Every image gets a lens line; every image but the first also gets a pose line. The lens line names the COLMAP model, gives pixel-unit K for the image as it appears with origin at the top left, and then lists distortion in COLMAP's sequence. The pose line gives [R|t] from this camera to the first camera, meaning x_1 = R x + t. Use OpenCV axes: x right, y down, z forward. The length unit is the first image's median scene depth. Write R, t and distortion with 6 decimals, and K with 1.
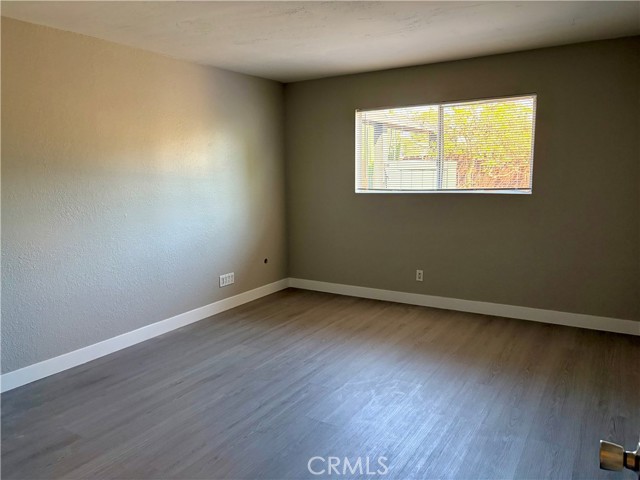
lens RADIAL K [[481.0, 0, 318.2], [0, 481.0, 239.5], [0, 0, 1]] dist [0.042782, -0.032654]
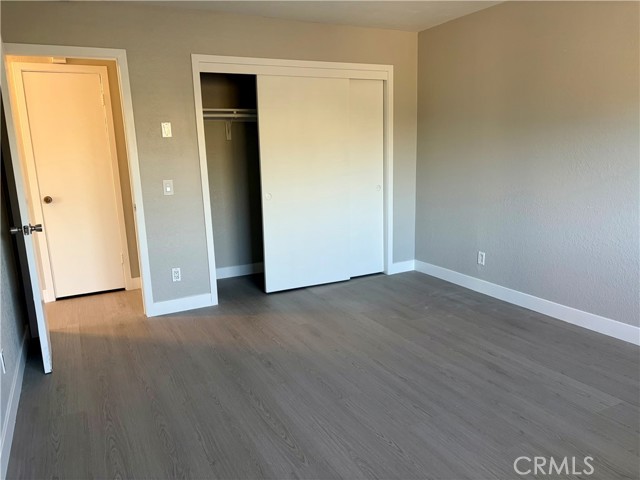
lens RADIAL K [[481.0, 0, 318.3], [0, 481.0, 241.2], [0, 0, 1]] dist [0.042782, -0.032654]
pose [[-0.501381, 0.198638, -0.842117, 0.645919], [-0.082276, 0.957934, 0.274942, -0.150254], [0.861306, 0.207136, -0.463946, 1.111518]]
